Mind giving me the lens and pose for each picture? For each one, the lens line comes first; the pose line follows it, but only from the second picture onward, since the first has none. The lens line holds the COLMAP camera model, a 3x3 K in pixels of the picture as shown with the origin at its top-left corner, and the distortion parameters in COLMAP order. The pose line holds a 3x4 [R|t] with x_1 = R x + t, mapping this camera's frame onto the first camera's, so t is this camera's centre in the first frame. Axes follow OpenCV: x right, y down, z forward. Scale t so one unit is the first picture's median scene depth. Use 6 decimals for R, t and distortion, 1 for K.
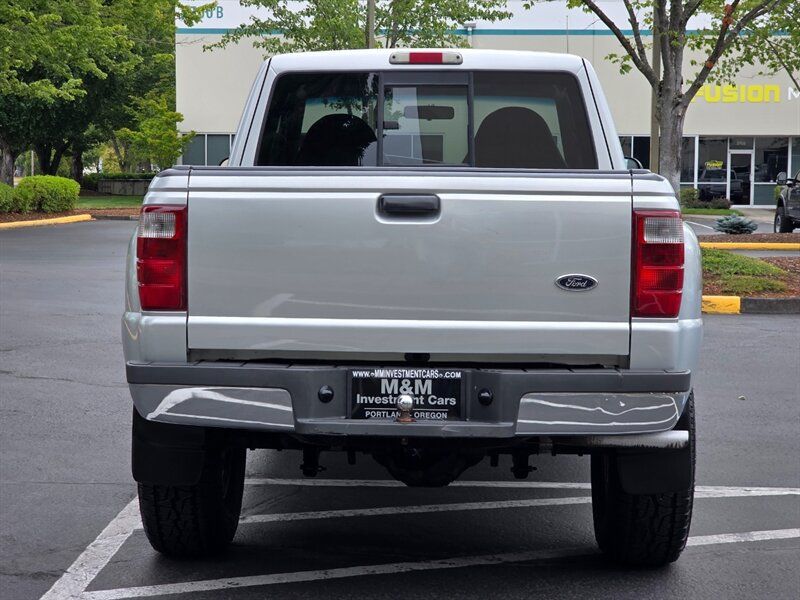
lens RADIAL K [[1545.0, 0, 398.5], [0, 1545.0, 300.8], [0, 0, 1]] dist [-0.470137, 5.303610]
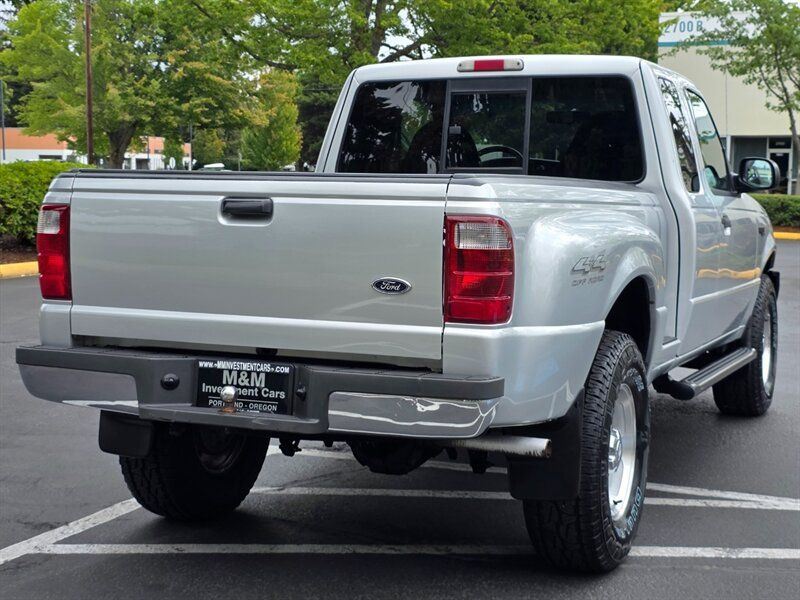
lens RADIAL K [[1349.3, 0, 401.5], [0, 1349.3, 302.0], [0, 0, 1]] dist [0.101633, -0.044406]
pose [[0.937402, 0.035182, -0.346469, 0.428065], [-0.031040, 0.999365, 0.017501, -0.016818], [0.346864, -0.005651, 0.937898, 0.164082]]
